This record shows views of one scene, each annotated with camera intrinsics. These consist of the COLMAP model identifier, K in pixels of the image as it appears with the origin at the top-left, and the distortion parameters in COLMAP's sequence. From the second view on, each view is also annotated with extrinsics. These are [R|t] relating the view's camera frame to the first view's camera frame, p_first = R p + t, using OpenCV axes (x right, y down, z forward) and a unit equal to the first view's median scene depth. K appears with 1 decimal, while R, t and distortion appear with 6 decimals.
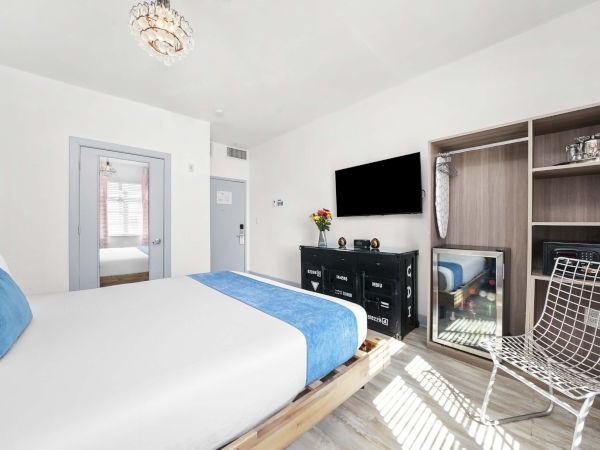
lens RADIAL K [[235.6, 0, 300.0], [0, 235.6, 225.0], [0, 0, 1]] dist [0.000537, 0.000067]
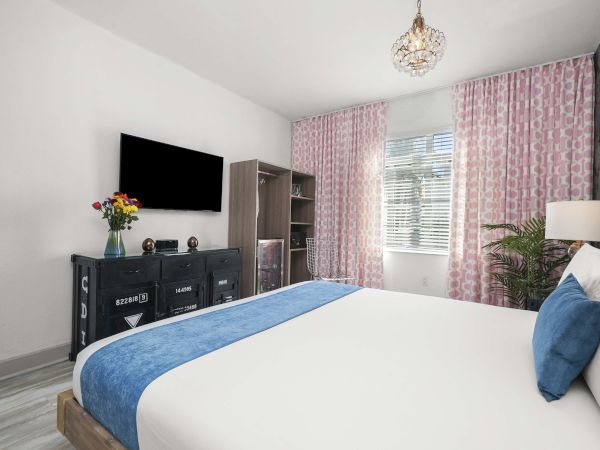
lens RADIAL K [[303.8, 0, 300.0], [0, 303.8, 225.0], [0, 0, 1]] dist [-0.001973, -0.000426]
pose [[-0.209035, -0.012349, 0.977830, -0.965704], [-0.024993, 0.999661, 0.007282, -0.006146], [-0.977589, -0.022916, -0.209272, 0.922379]]
